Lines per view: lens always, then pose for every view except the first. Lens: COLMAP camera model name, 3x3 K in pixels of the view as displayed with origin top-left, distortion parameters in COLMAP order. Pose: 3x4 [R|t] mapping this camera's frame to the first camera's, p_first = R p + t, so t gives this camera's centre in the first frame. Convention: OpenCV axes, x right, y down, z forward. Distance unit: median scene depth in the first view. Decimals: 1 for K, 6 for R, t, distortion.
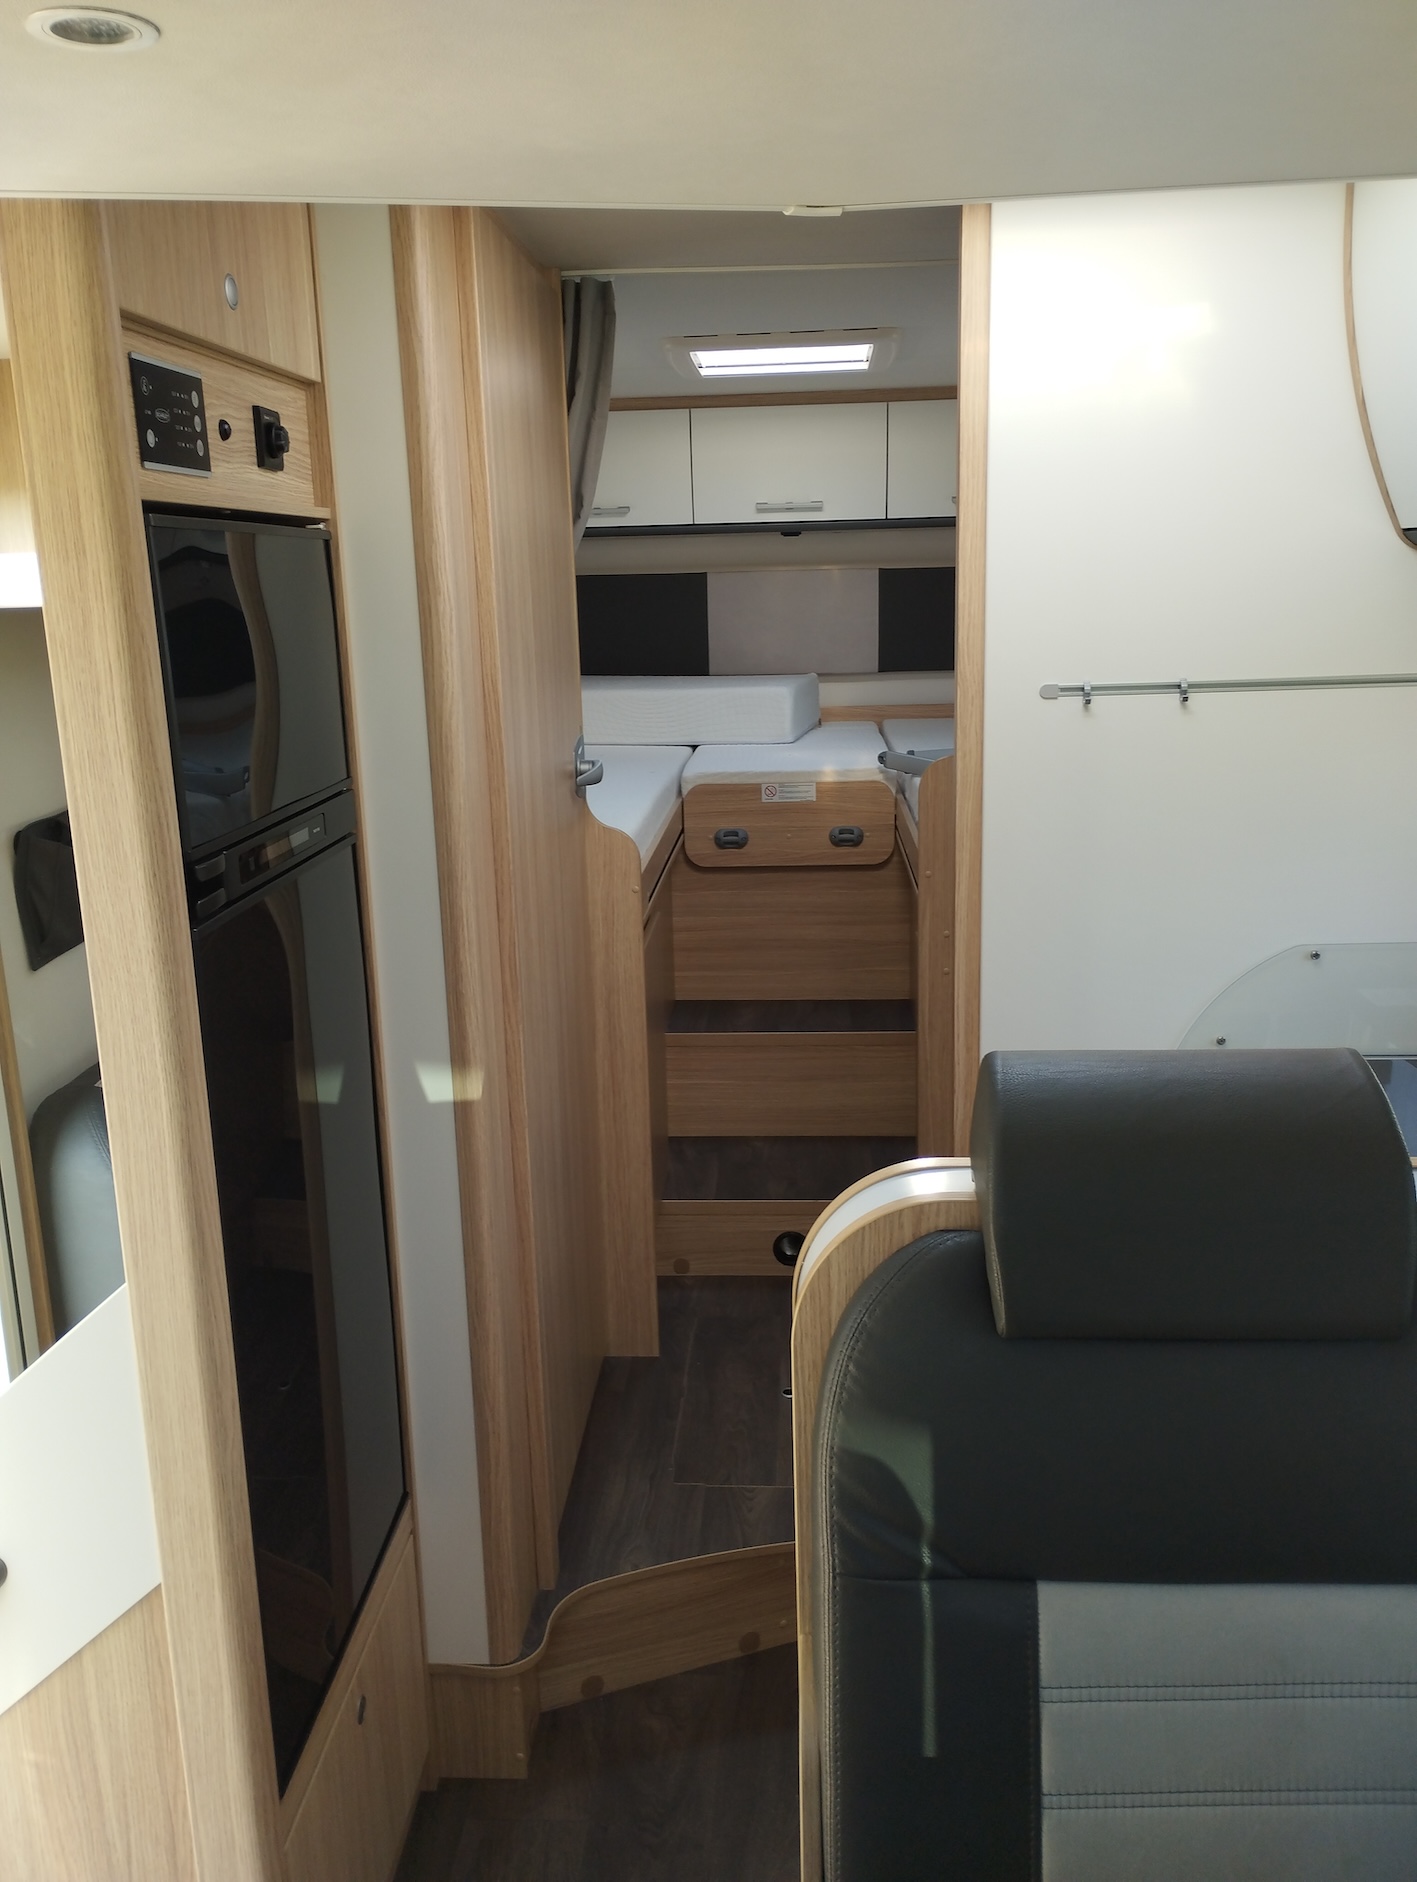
lens RADIAL K [[1564.9, 0, 698.5], [0, 1564.9, 933.6], [0, 0, 1]] dist [0.064962, -0.070079]
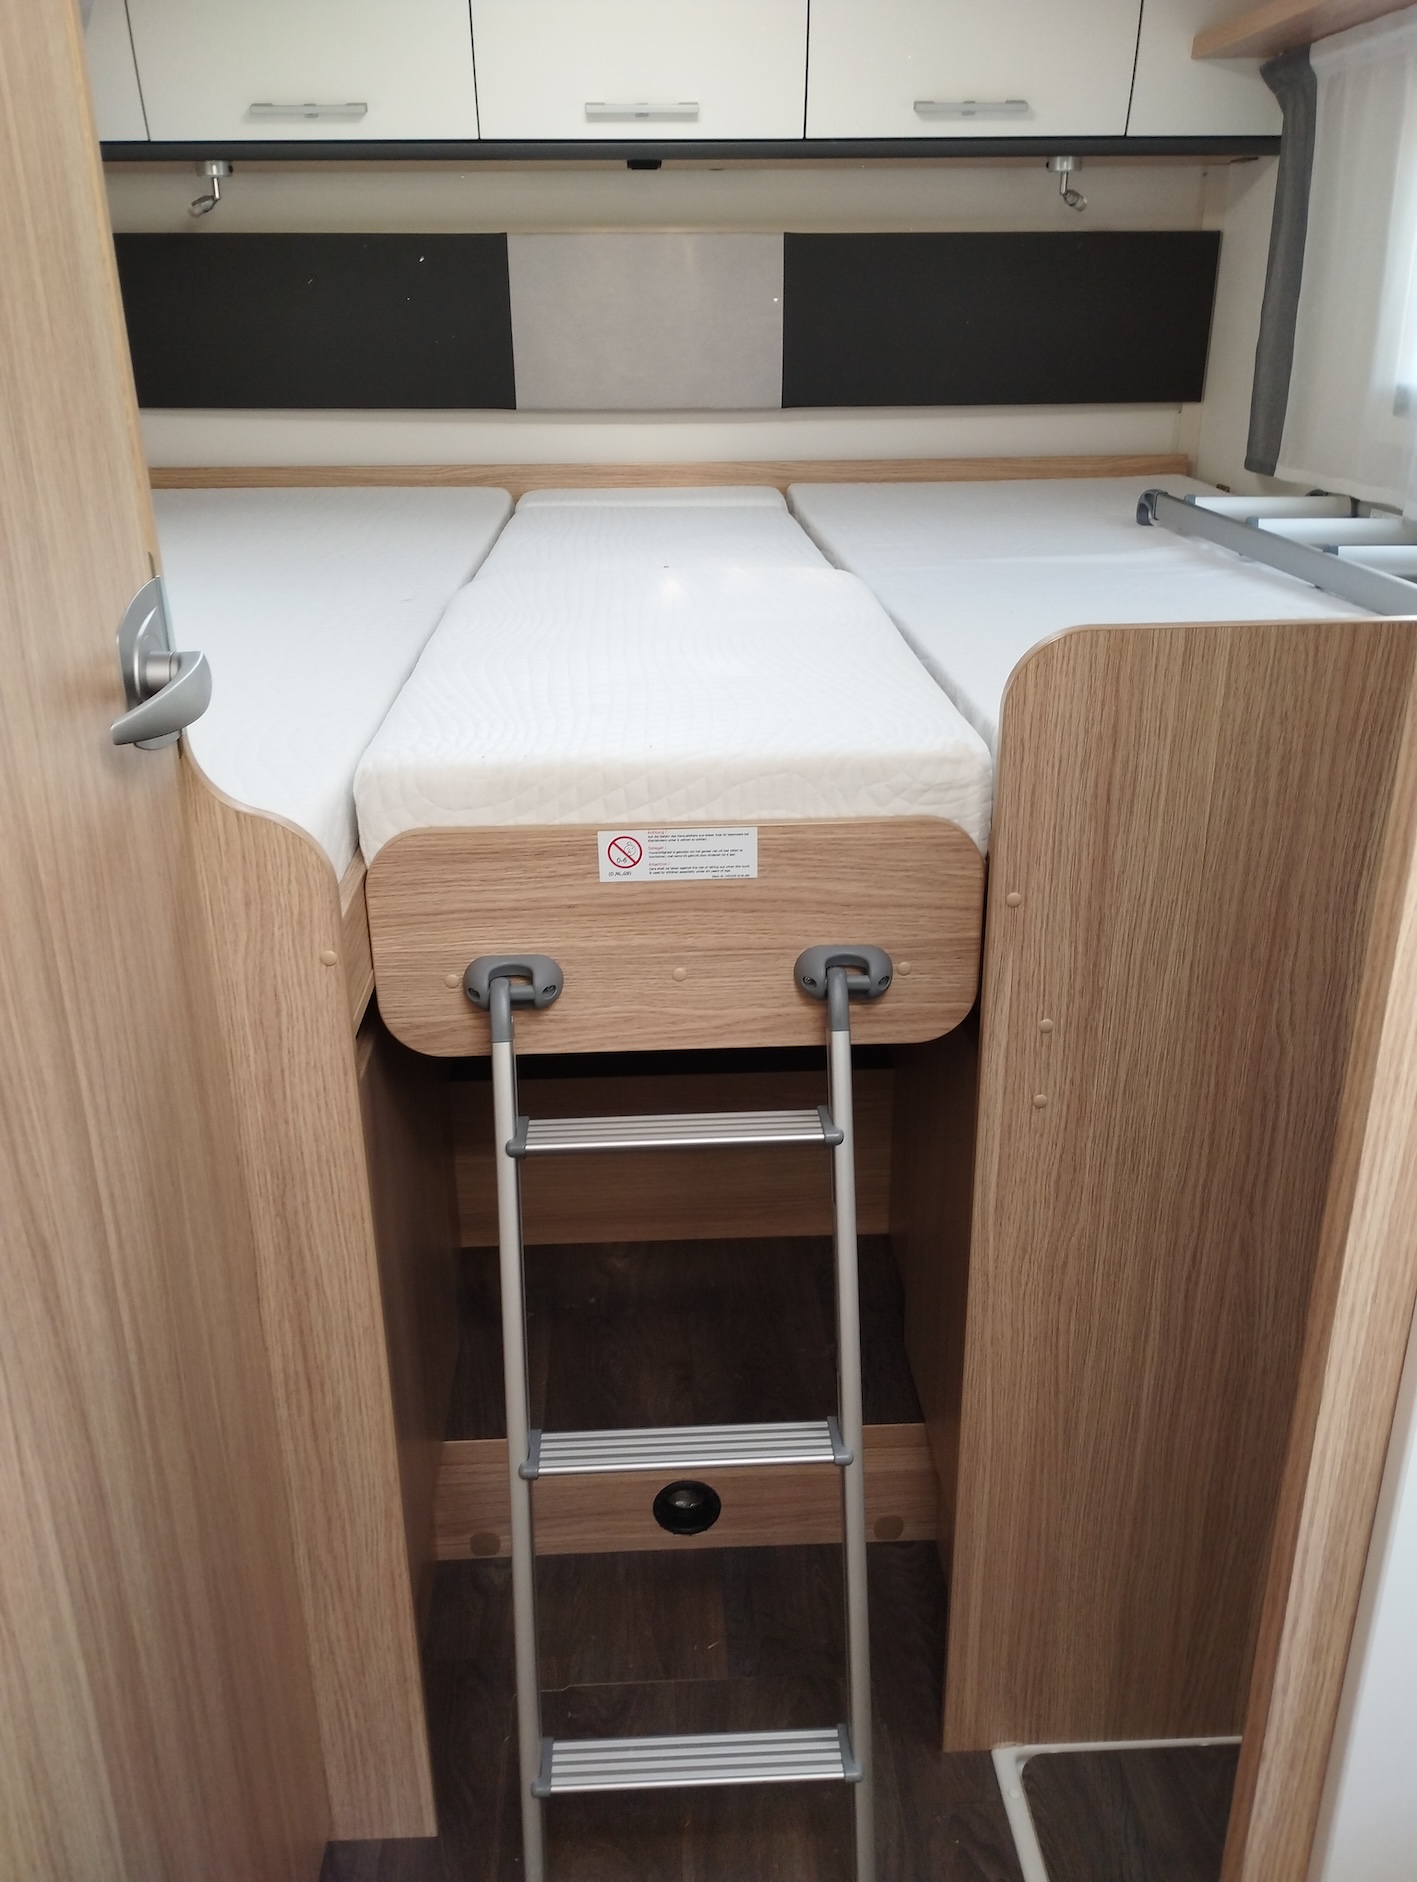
lens RADIAL K [[1380.6, 0, 708.5], [0, 1380.6, 941.0], [0, 0, 1]] dist [0.048712, -0.000284]
pose [[0.994591, -0.035568, 0.097594, 0.029521], [0.013768, 0.976400, 0.215529, -0.116318], [-0.102957, -0.213020, 0.971608, 0.607566]]
